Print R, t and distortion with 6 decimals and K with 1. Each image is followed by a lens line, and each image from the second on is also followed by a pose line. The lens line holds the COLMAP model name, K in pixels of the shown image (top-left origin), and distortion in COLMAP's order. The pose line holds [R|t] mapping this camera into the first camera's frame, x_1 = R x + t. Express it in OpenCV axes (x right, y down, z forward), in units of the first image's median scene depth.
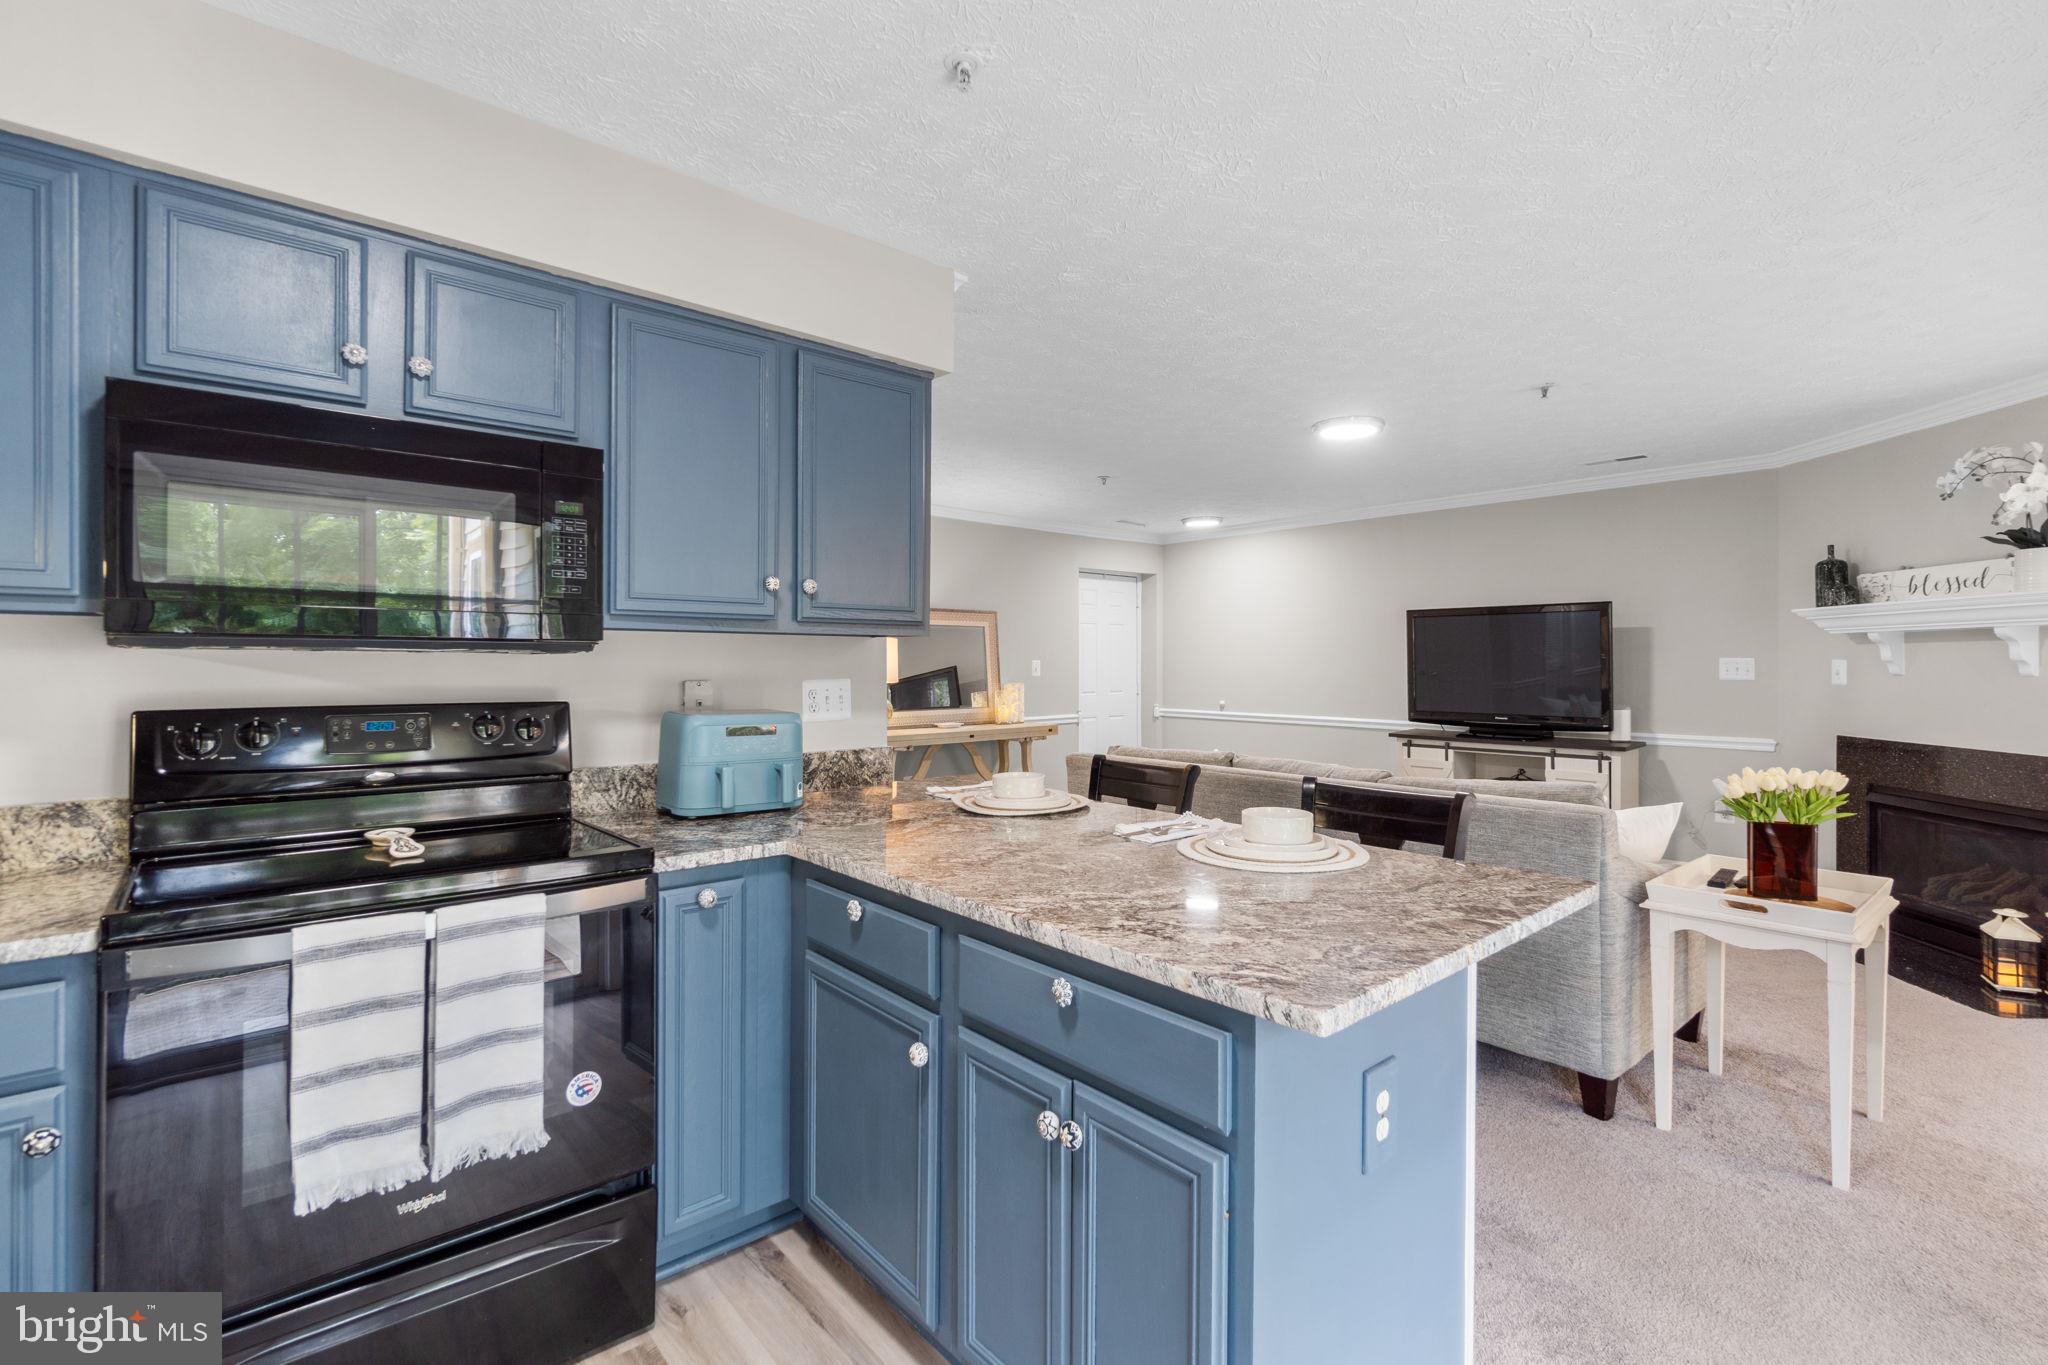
lens RADIAL K [[912.0, 0, 1033.0], [0, 912.0, 661.6], [0, 0, 1]] dist [-0.008075, 0.001879]
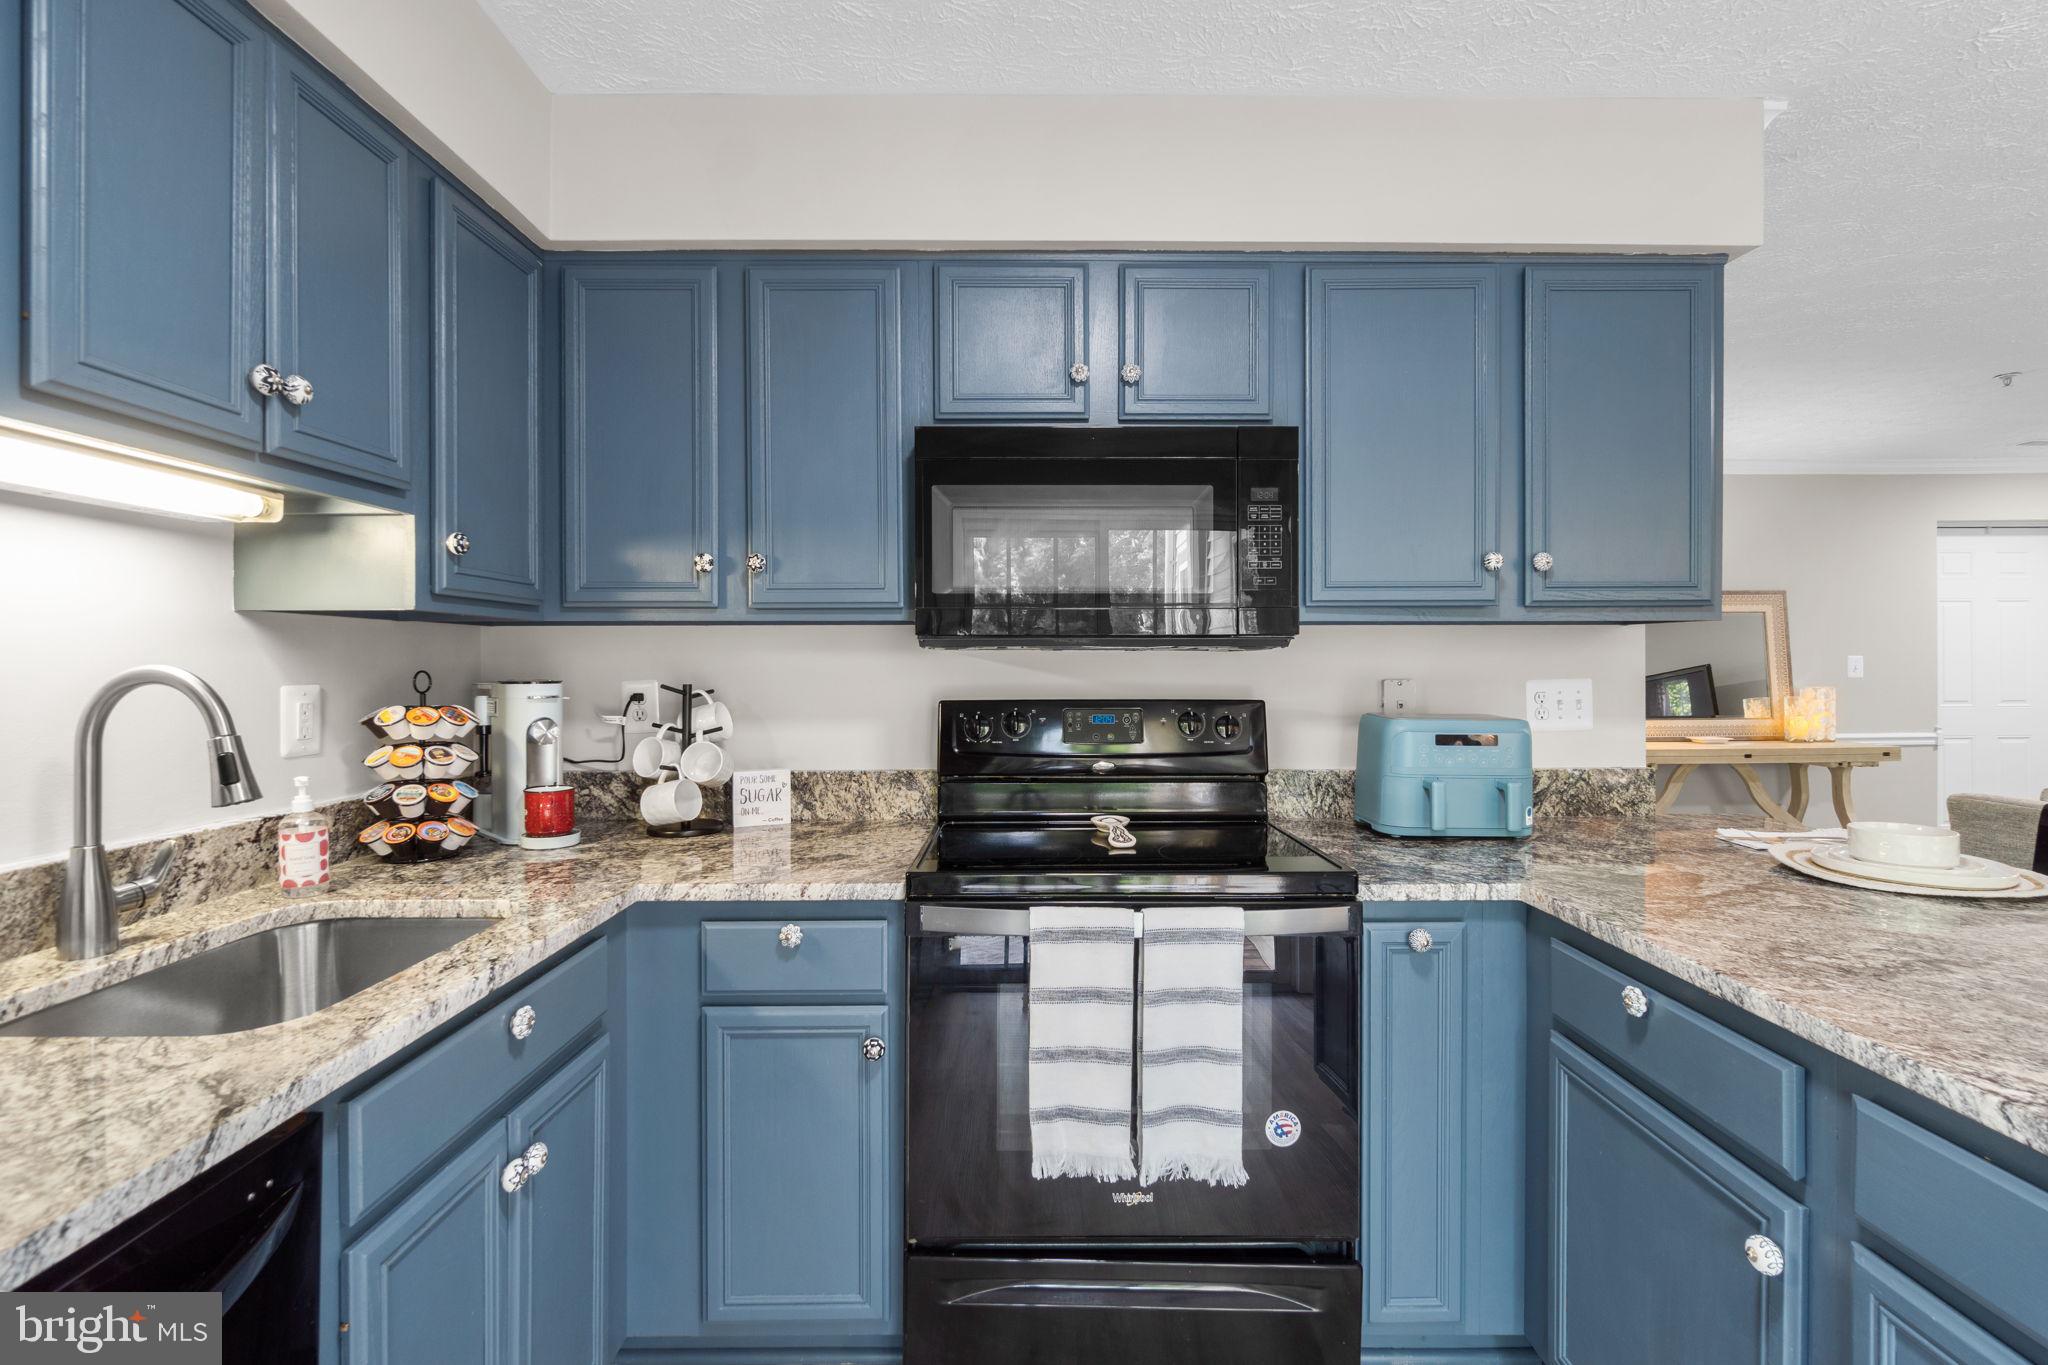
lens RADIAL K [[912.0, 0, 1038.6], [0, 912.0, 664.3], [0, 0, 1]] dist [-0.008075, 0.001879]
pose [[0.758056, -0.003533, -0.652179, -0.078157], [0.005640, 0.999983, 0.001138, 0.004518], [0.652165, -0.004541, 0.758064, 0.142332]]
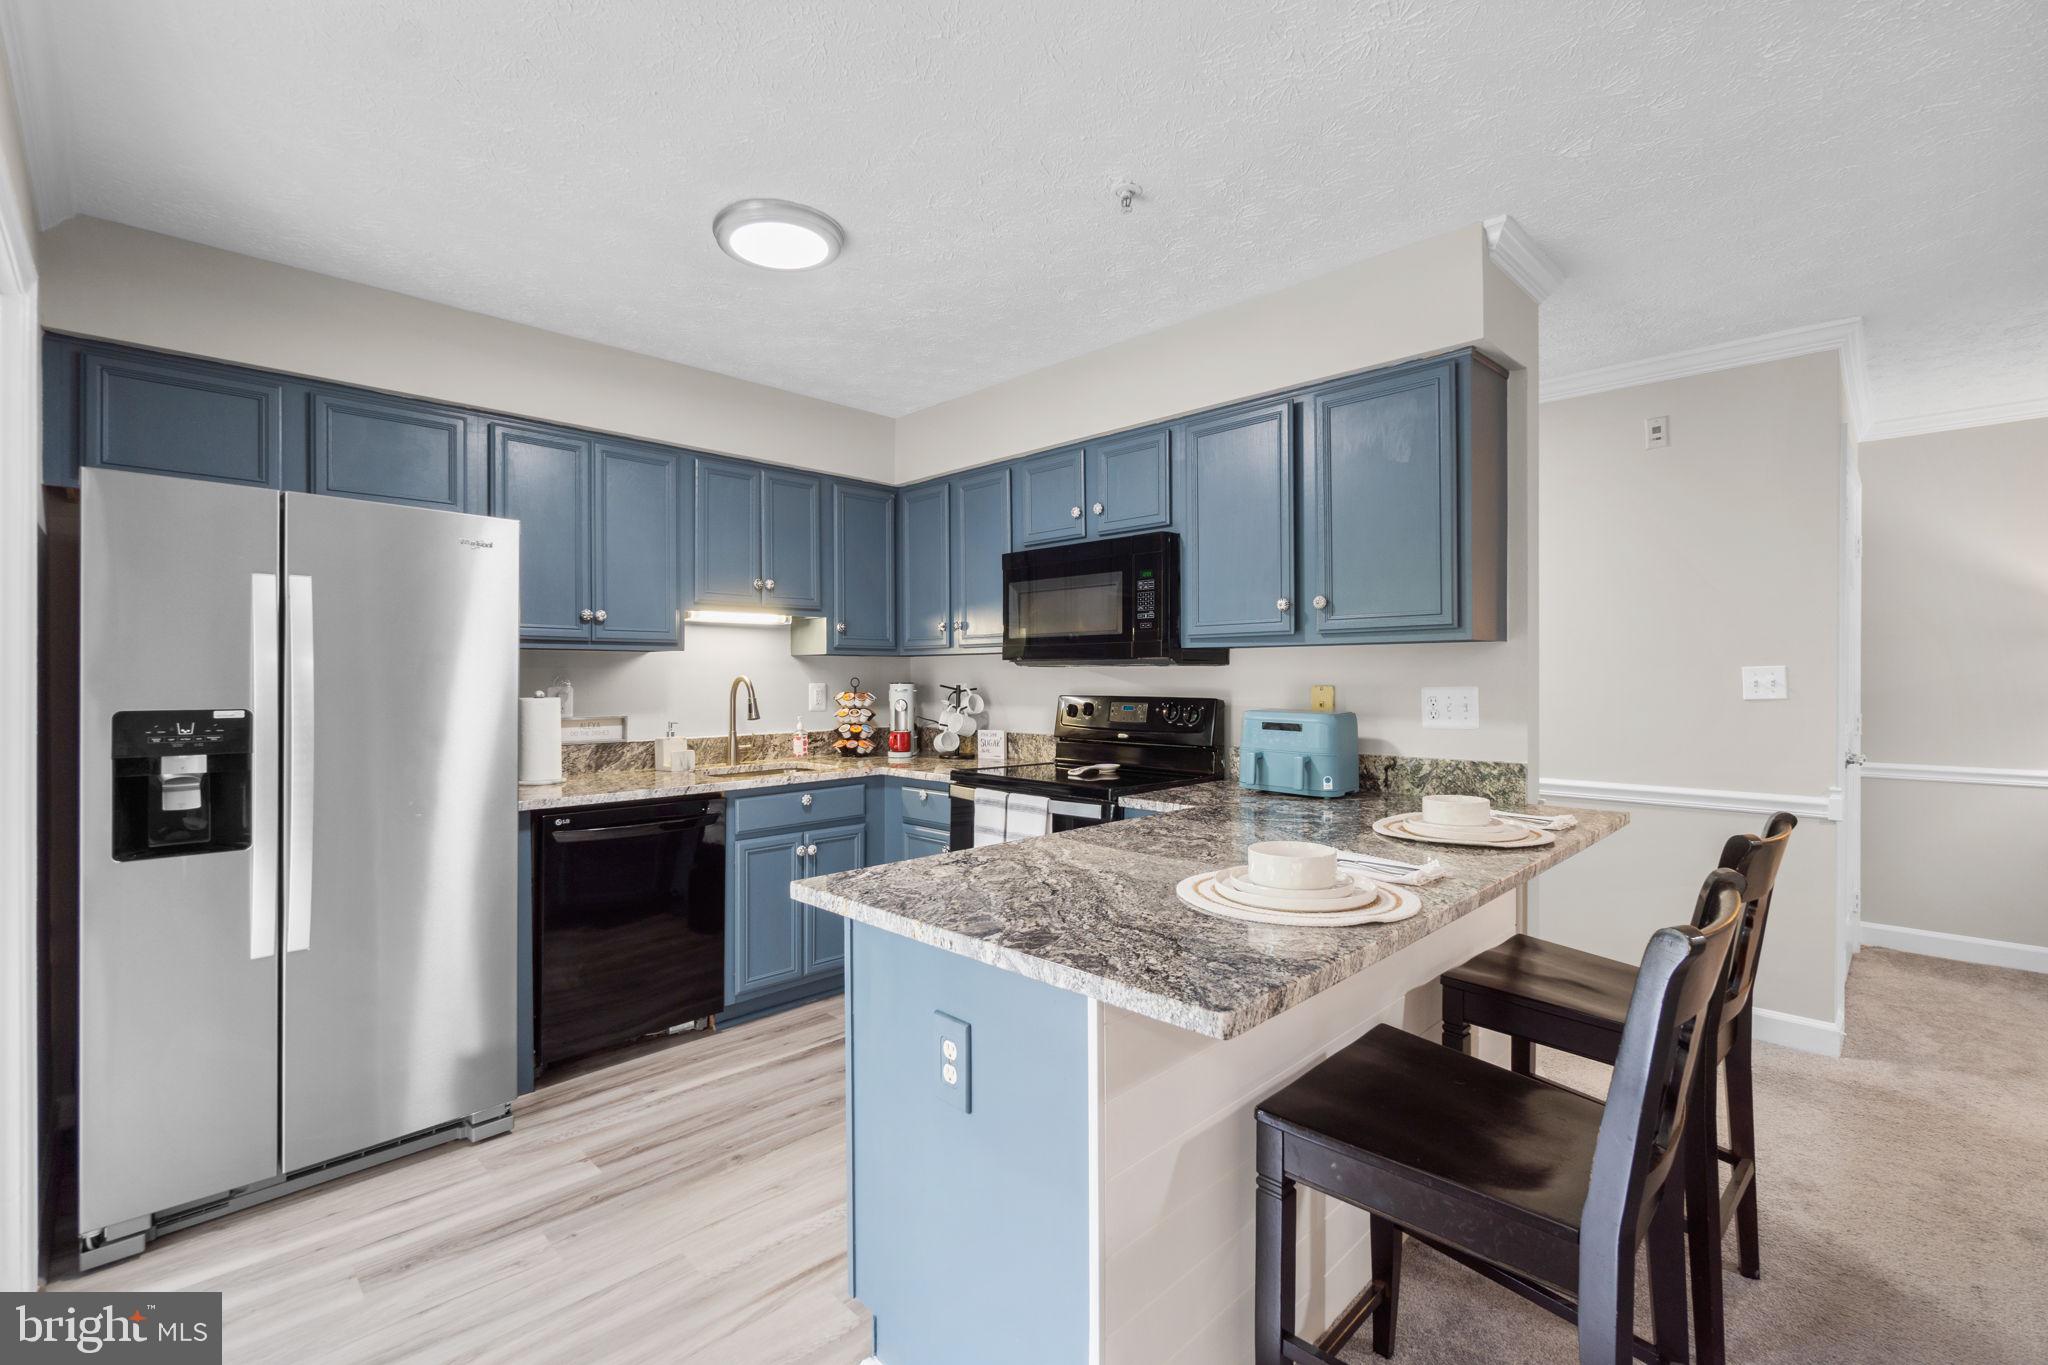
lens RADIAL K [[912.0, 0, 1043.1], [0, 912.0, 681.0], [0, 0, 1]] dist [-0.008075, 0.001879]
pose [[0.067640, 0.003306, -0.997704, 1.120055], [0.005752, 0.999977, 0.003704, 0.010509], [0.997693, -0.005989, 0.067619, 0.755417]]
